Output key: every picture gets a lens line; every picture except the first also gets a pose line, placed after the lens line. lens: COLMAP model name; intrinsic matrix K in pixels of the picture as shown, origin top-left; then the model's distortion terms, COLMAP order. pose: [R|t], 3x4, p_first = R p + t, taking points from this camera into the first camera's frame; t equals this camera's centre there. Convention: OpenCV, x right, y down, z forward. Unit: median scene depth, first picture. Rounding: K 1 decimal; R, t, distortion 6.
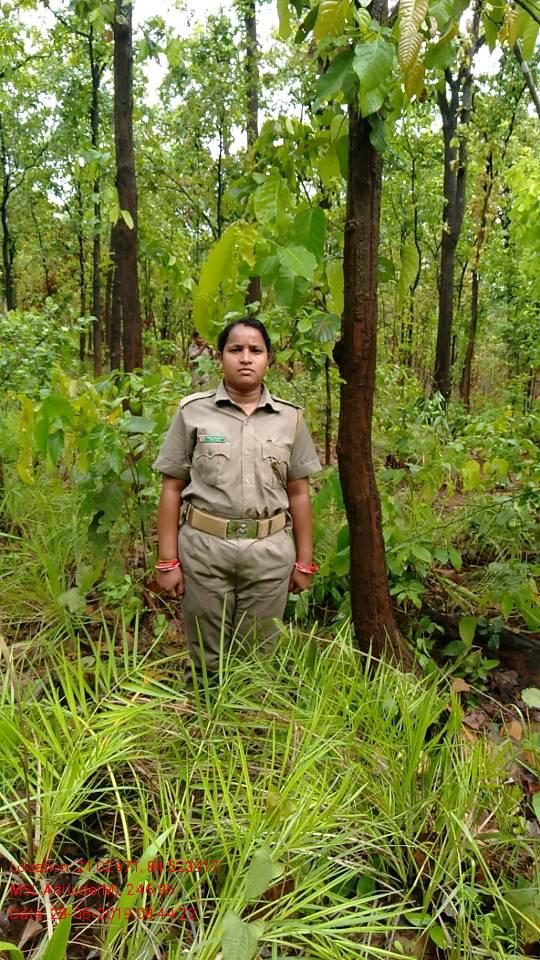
lens RADIAL K [[769.7, 0, 269.4], [0, 769.7, 511.7], [0, 0, 1]] dist [-0.001582, -0.004986]
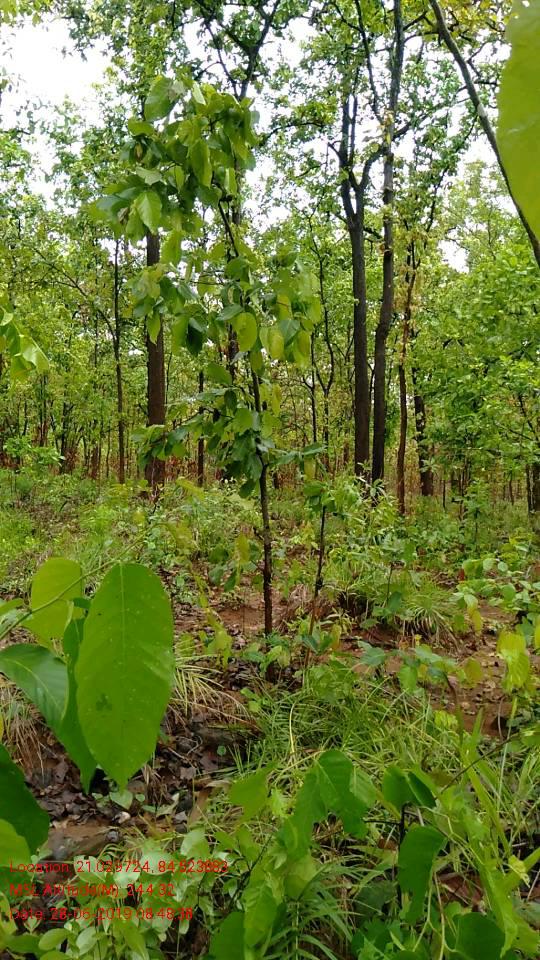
lens RADIAL K [[769.7, 0, 269.4], [0, 769.7, 511.7], [0, 0, 1]] dist [-0.001582, -0.004986]
pose [[0.992819, -0.028301, 0.116226, 0.008367], [0.043403, 0.990625, -0.129534, -0.242089], [-0.111471, 0.133649, 0.984740, 1.104380]]
